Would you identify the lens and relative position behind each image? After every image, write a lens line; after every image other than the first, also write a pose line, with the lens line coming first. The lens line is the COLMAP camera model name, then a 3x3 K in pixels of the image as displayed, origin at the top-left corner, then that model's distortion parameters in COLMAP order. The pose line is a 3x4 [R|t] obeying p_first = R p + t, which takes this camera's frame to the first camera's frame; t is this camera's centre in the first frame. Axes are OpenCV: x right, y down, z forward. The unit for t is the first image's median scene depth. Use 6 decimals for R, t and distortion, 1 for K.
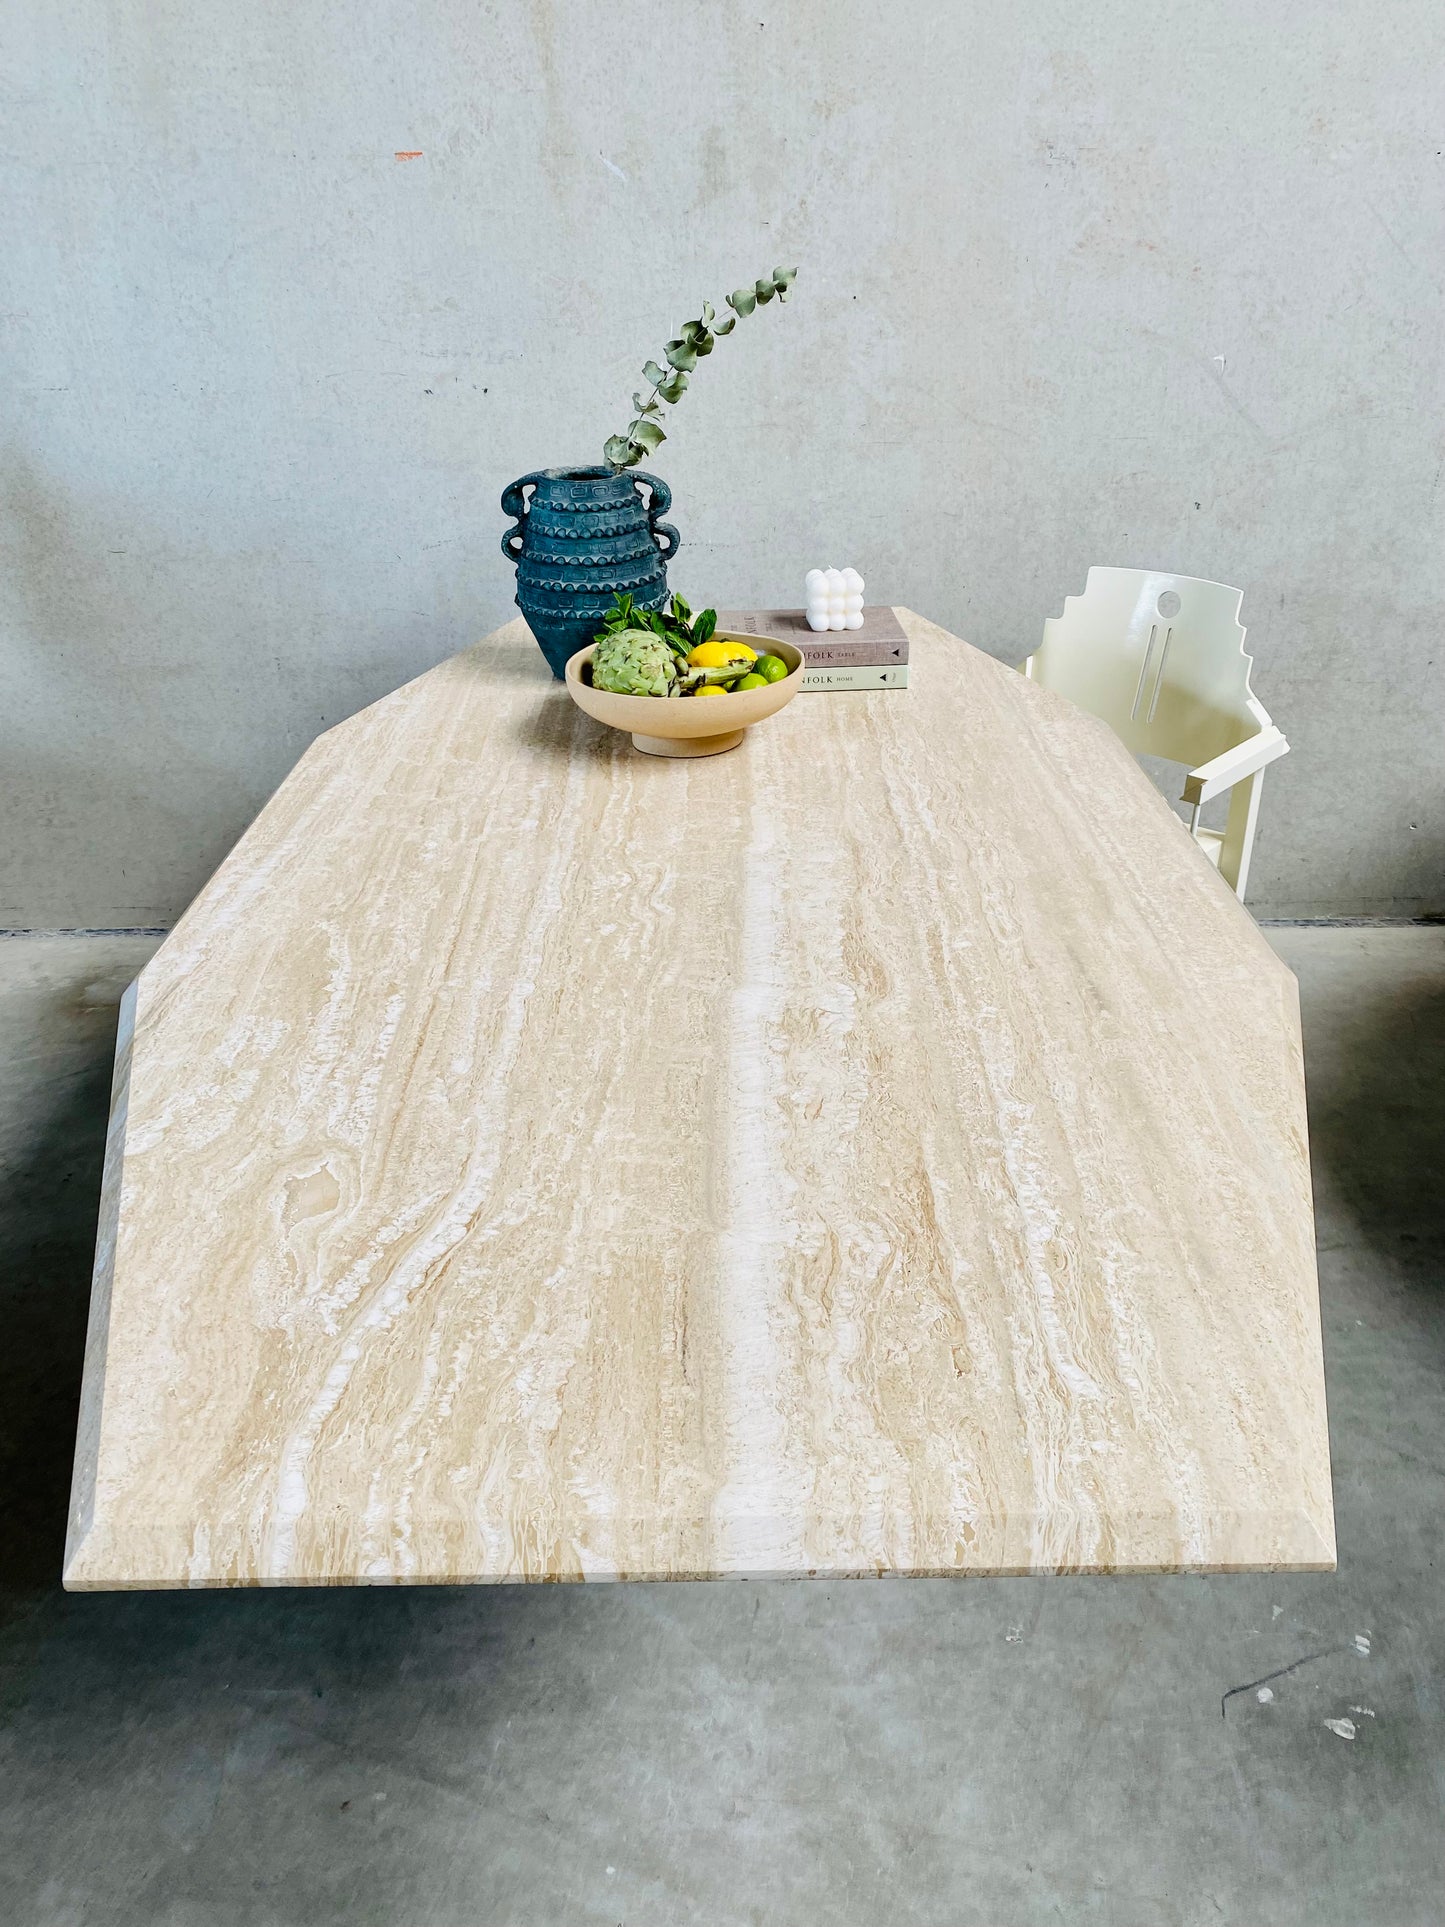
lens RADIAL K [[1482.9, 0, 722.0], [0, 1482.9, 947.0], [0, 0, 1]] dist [0.028640, -0.039406]
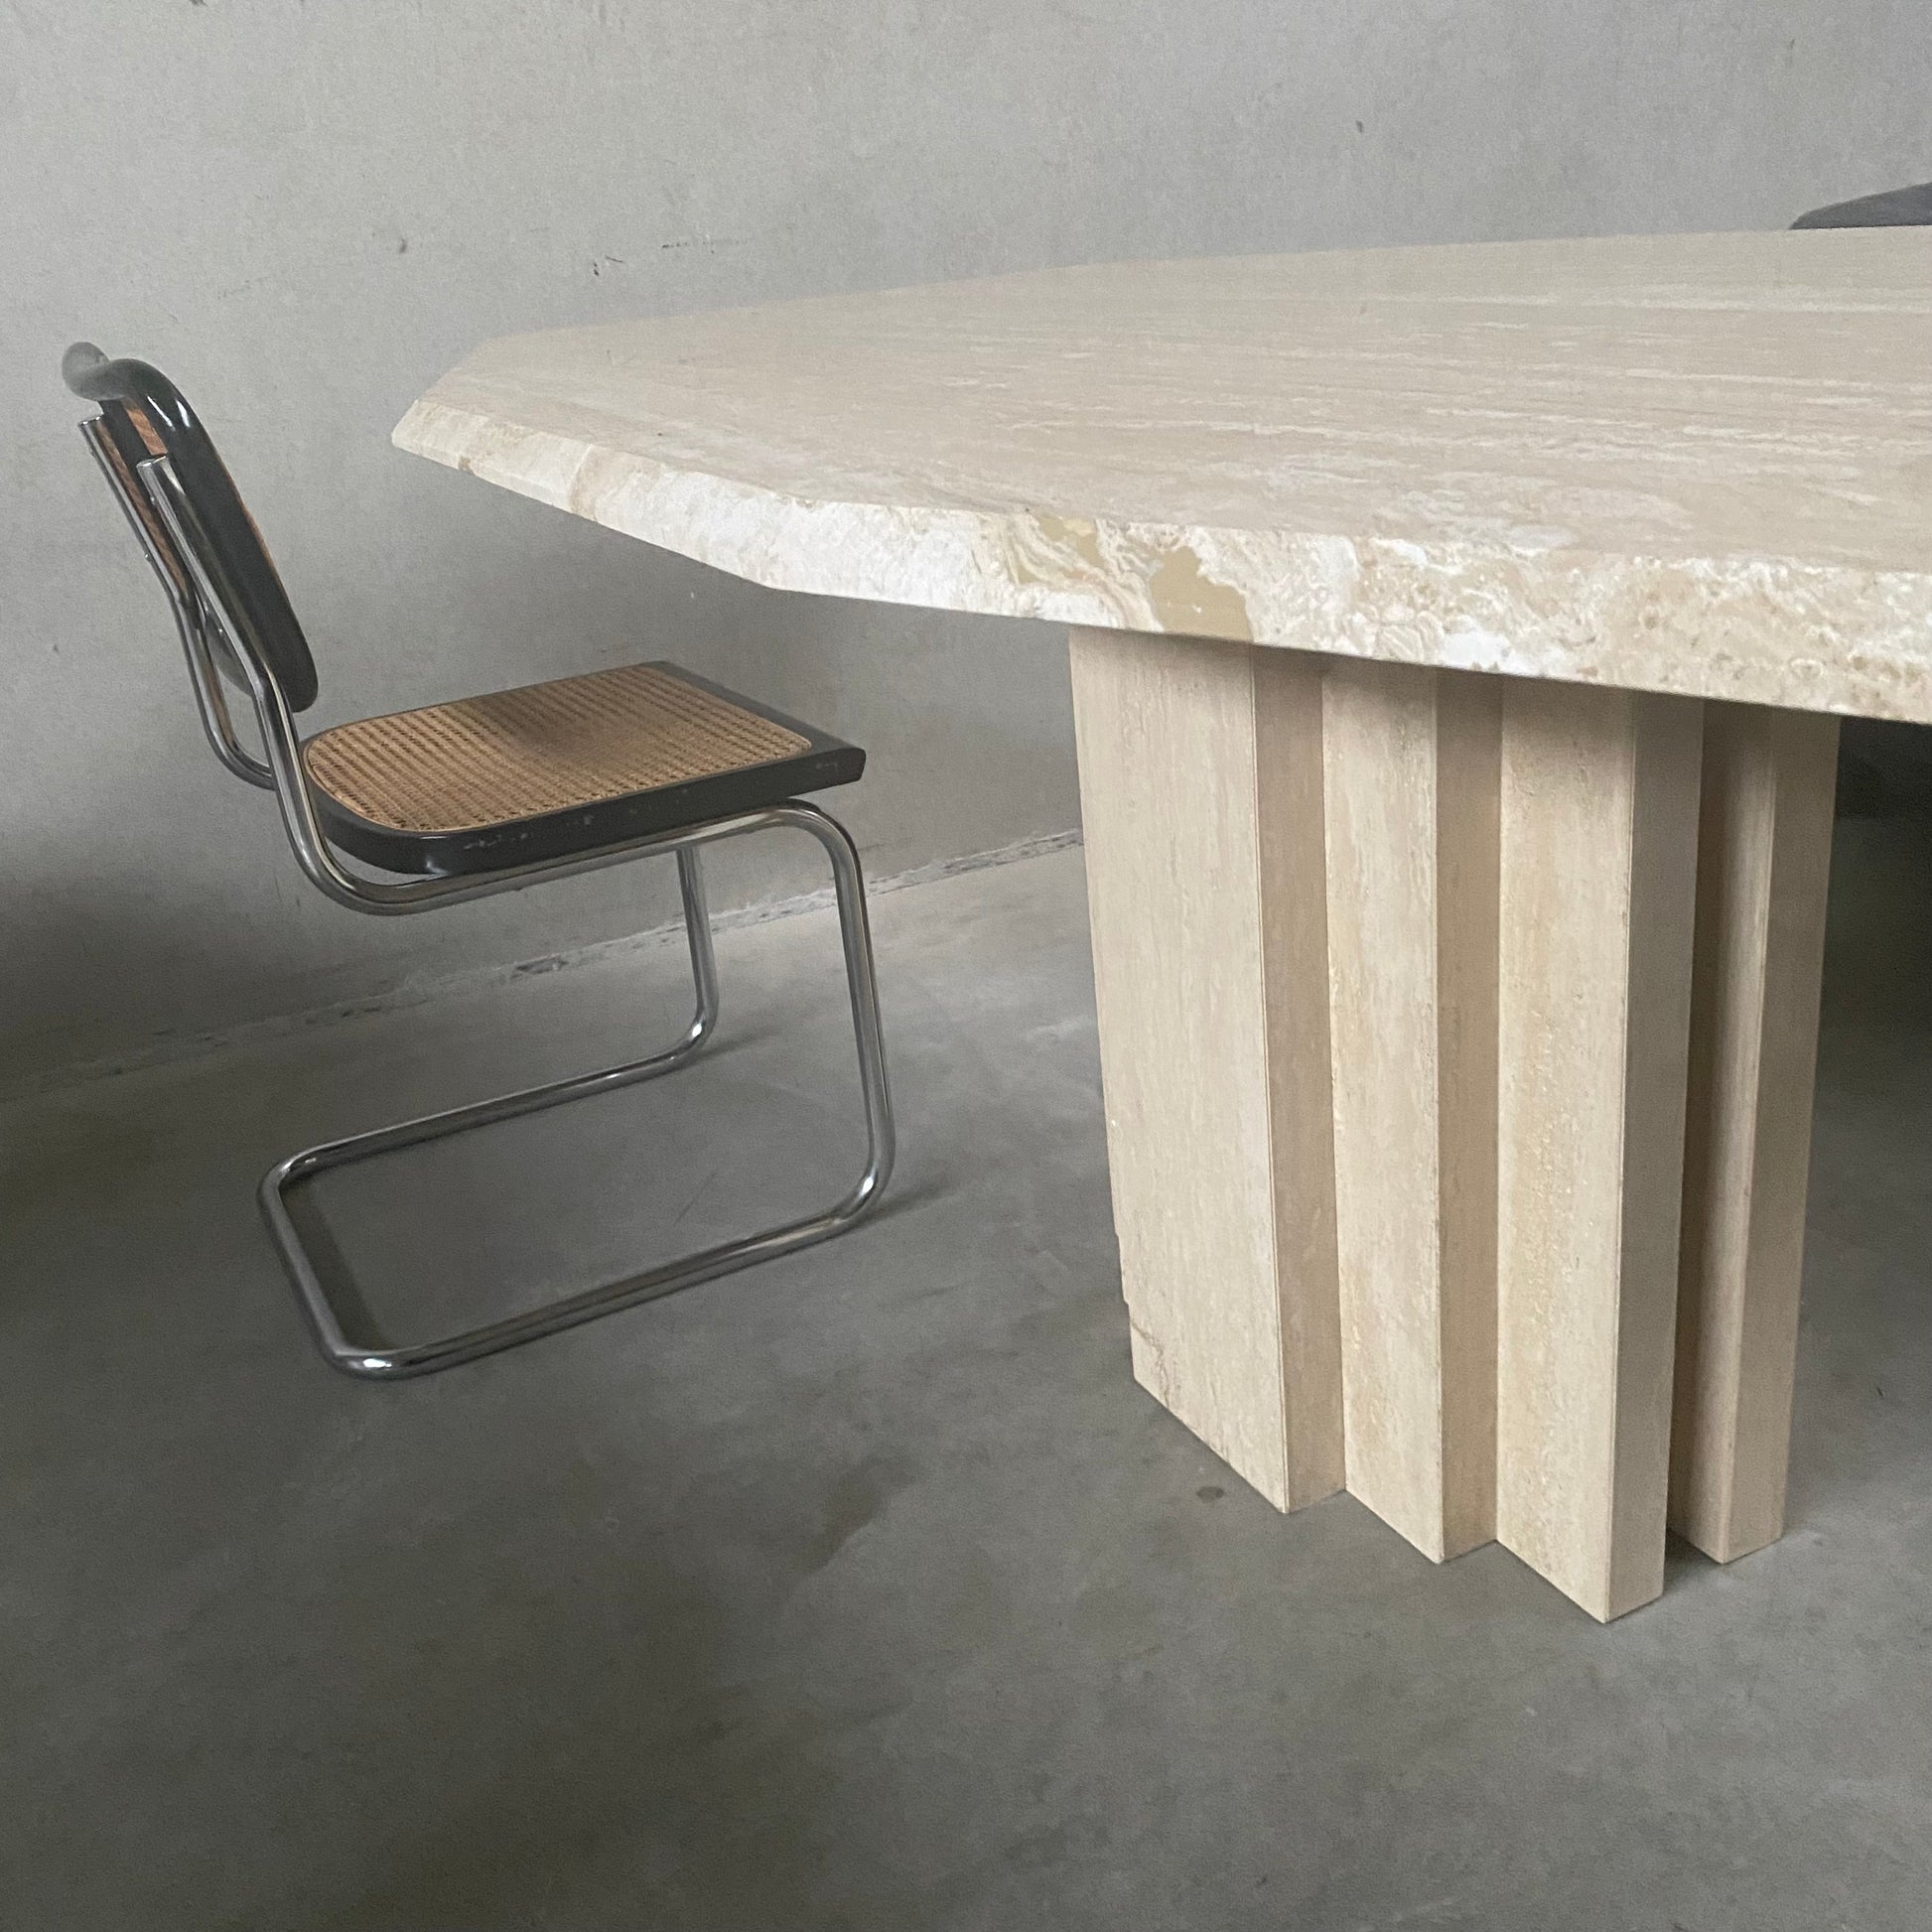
lens RADIAL K [[1971.6, 0, 980.3], [0, 1971.6, 941.3], [0, 0, 1]] dist [0.120165, -0.321107]
pose [[0.891747, -0.223434, 0.393528, -0.429653], [0.272899, 0.959209, -0.073786, 0.134810], [-0.360989, 0.173192, 0.916347, 0.393029]]
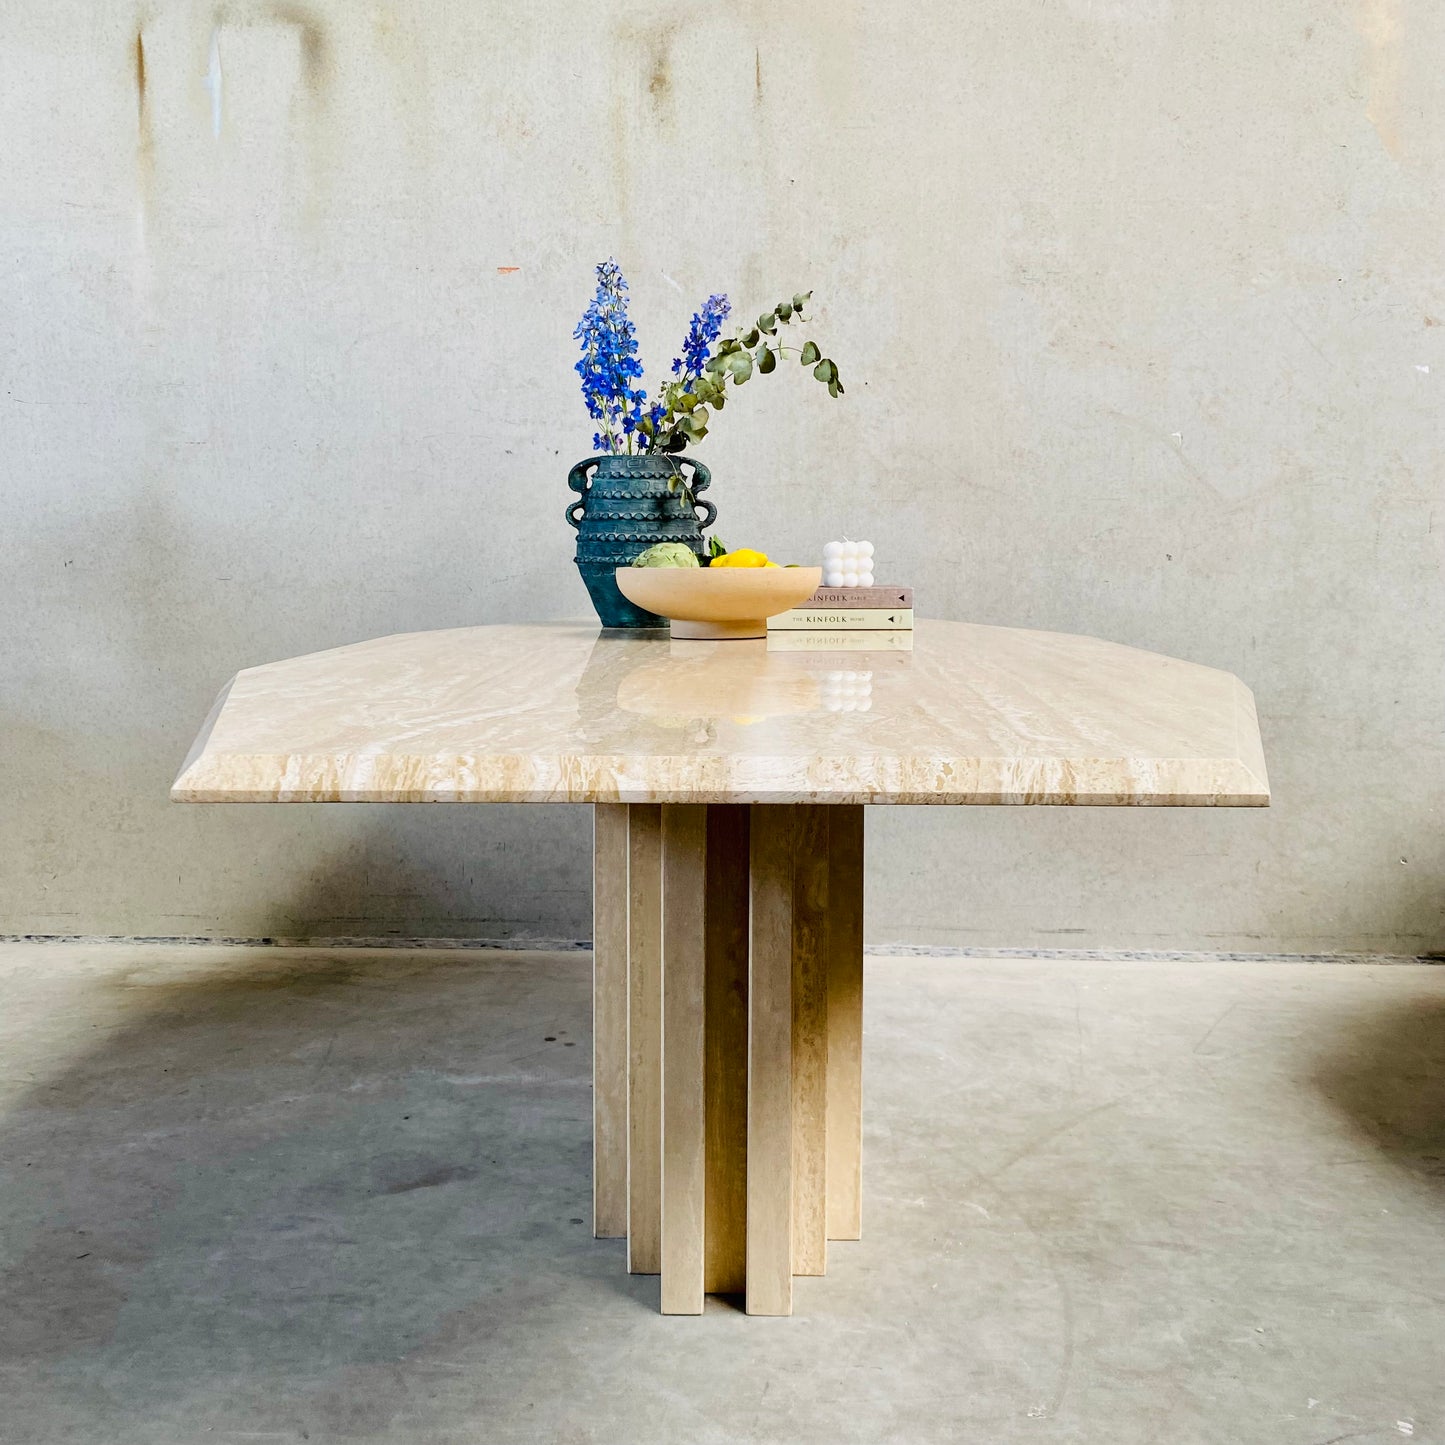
lens RADIAL K [[1472.1, 0, 721.3], [0, 1472.1, 708.4], [0, 0, 1]] dist [0.168143, -0.495289]
pose [[0.999504, 0.022637, -0.021910, 0.005089], [-0.028946, 0.934384, -0.355090, 0.331650], [0.012434, 0.355548, 0.934575, -0.046381]]
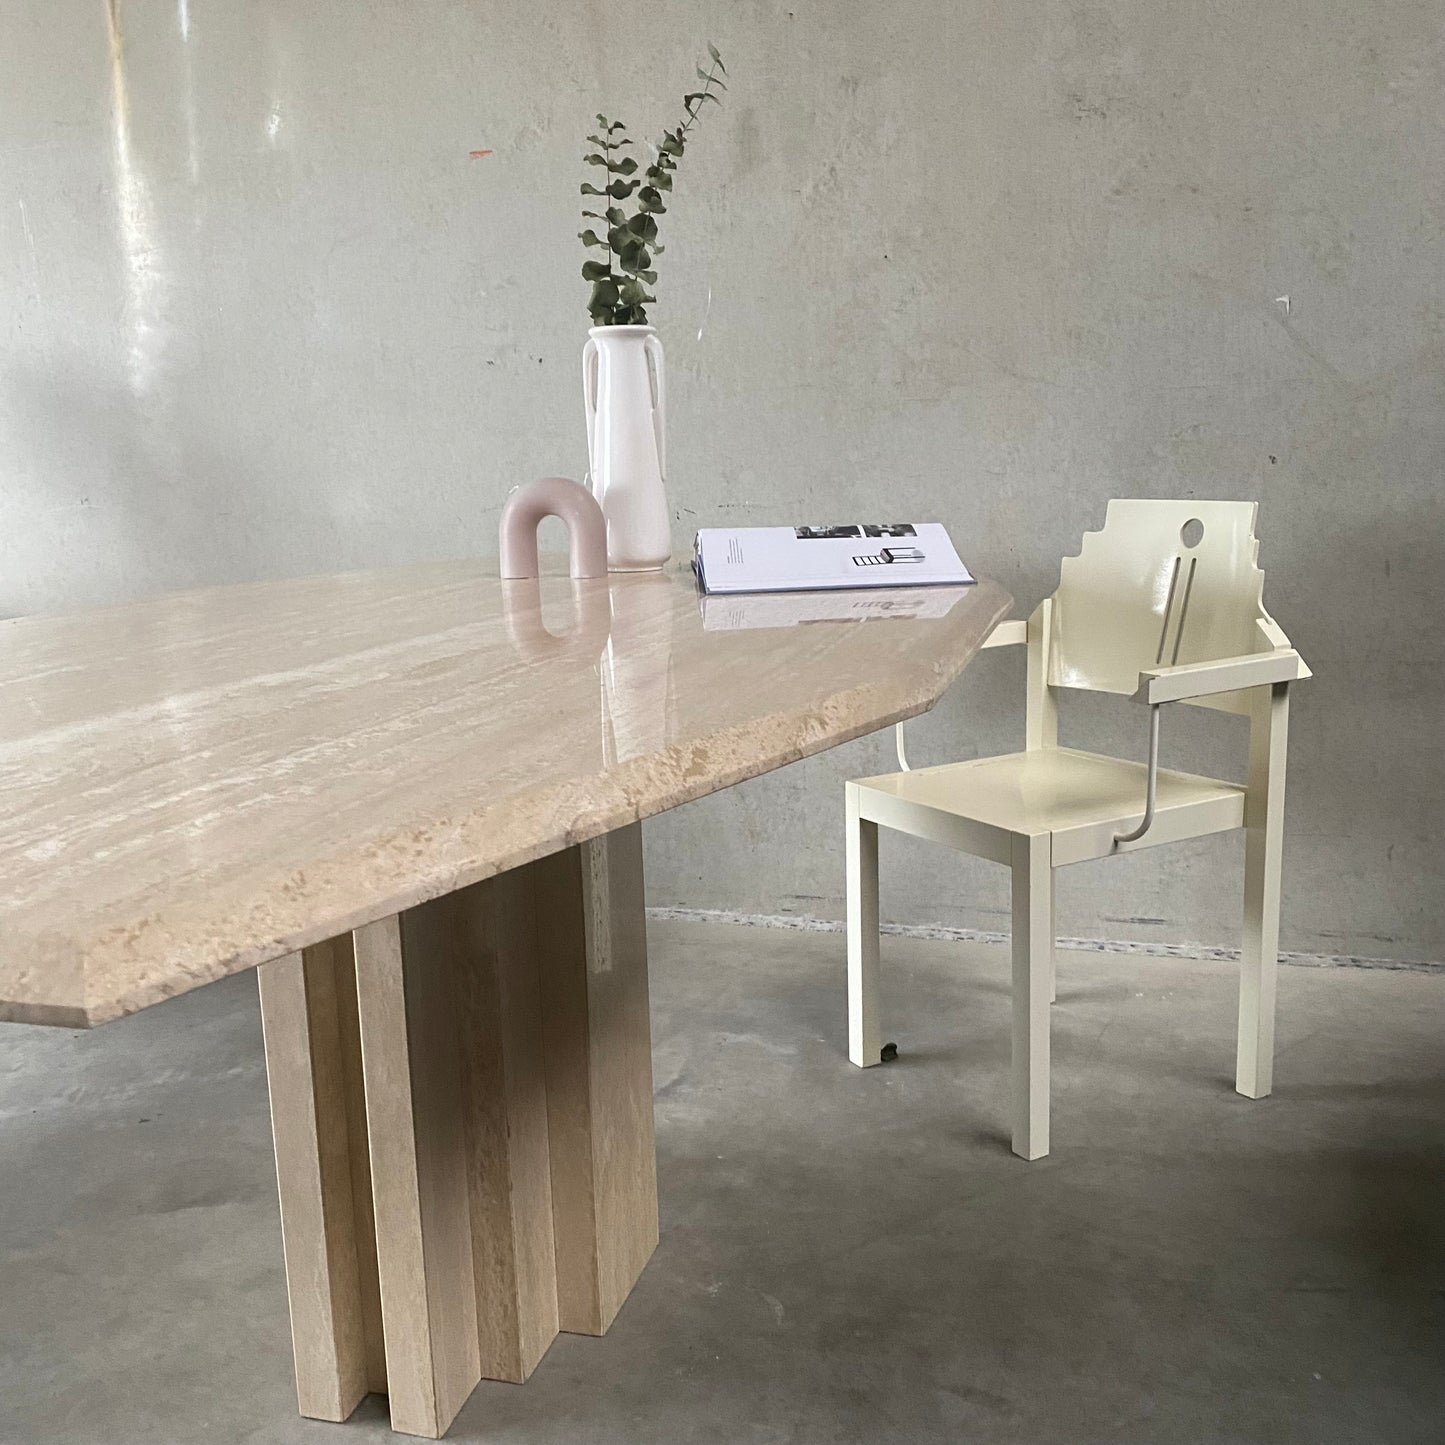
lens RADIAL K [[1476.1, 0, 707.5], [0, 1476.1, 729.5], [0, 0, 1]] dist [0.087392, -0.217427]
pose [[0.959419, 0.039716, -0.279174, 0.362758], [-0.114383, 0.959737, -0.256557, 0.186220], [0.257744, 0.278079, 0.925332, 0.187939]]
